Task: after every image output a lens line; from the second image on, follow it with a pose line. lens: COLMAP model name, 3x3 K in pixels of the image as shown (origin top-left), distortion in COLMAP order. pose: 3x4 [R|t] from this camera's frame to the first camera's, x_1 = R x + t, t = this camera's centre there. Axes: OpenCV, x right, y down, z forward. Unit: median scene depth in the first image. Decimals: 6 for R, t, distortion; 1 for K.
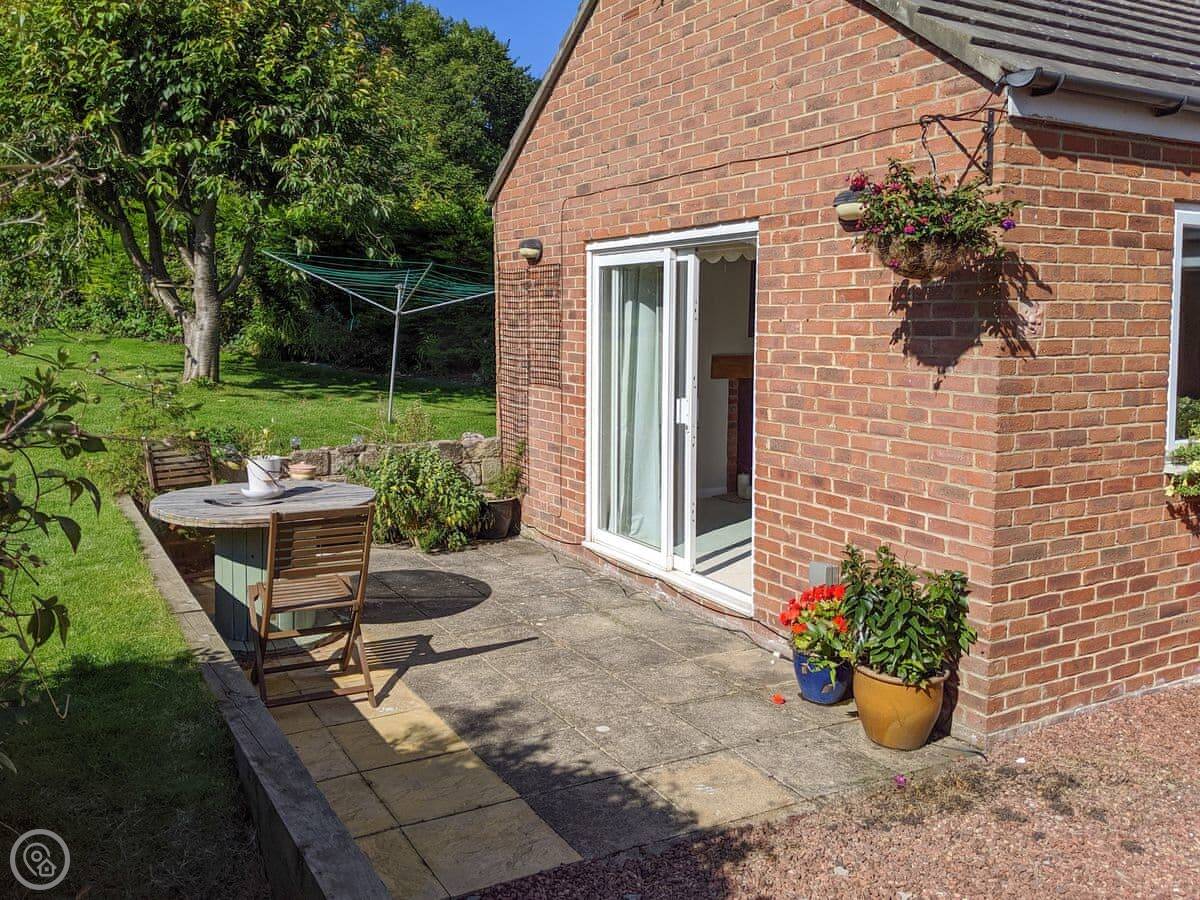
lens RADIAL K [[1016.4, 0, 598.8], [0, 1016.4, 371.8], [0, 0, 1]] dist [0.000393, -0.000949]
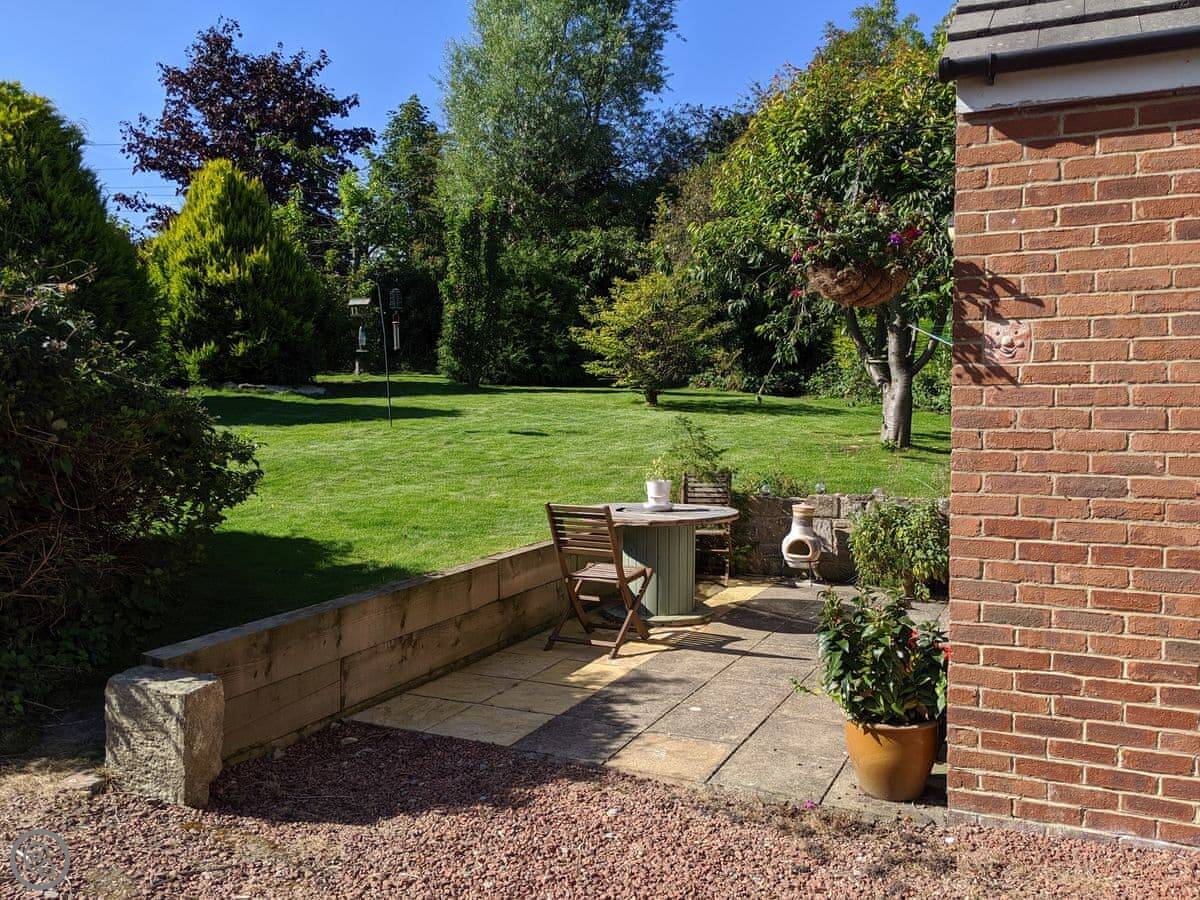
lens RADIAL K [[1017.4, 0, 600.0], [0, 1017.4, 450.0], [0, 0, 1]] dist [-0.013800, -0.008619]
pose [[0.580814, 0.032055, -0.813405, 0.913486], [-0.040633, 0.999120, 0.010359, 0.044926], [0.813022, 0.027035, 0.581605, 0.221598]]
